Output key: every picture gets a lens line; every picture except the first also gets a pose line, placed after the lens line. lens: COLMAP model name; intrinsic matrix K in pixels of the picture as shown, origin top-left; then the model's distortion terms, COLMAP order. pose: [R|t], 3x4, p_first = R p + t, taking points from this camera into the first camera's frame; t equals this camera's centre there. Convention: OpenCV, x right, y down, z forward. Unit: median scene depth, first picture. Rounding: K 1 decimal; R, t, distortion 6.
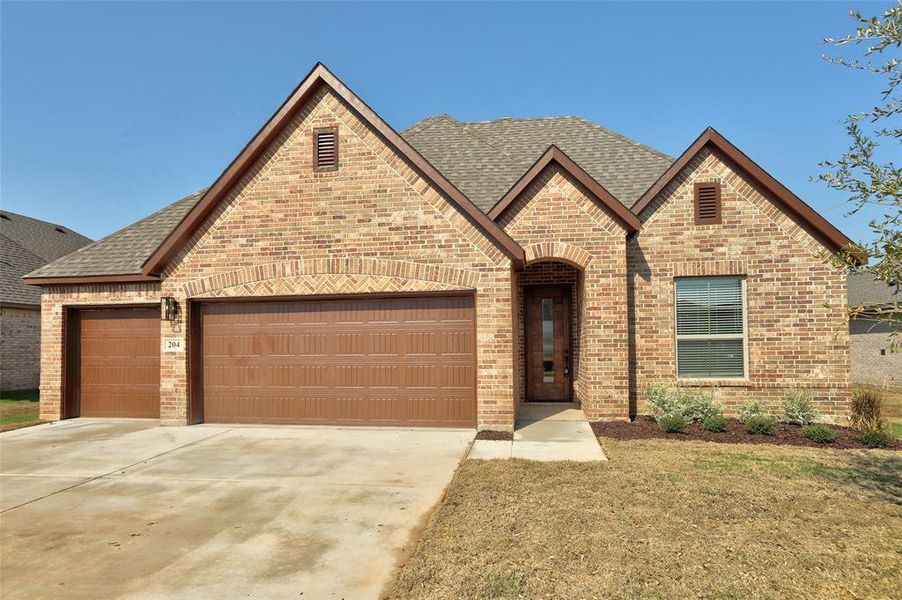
lens RADIAL K [[531.4, 0, 448.9], [0, 531.4, 294.0], [0, 0, 1]] dist [-0.070646, 0.059266]
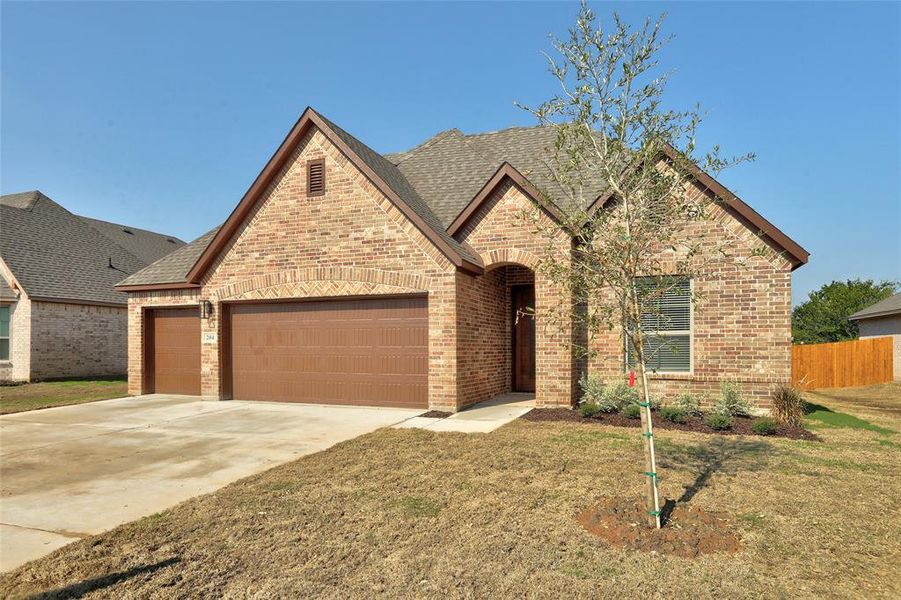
lens RADIAL K [[549.5, 0, 450.5], [0, 549.5, 300.0], [0, 0, 1]] dist [-0.081436, 0.065184]
pose [[0.978681, -0.008636, -0.205203, 0.323129], [0.012937, 0.999724, 0.019630, -0.013062], [0.204977, -0.021866, 0.978523, -0.171513]]
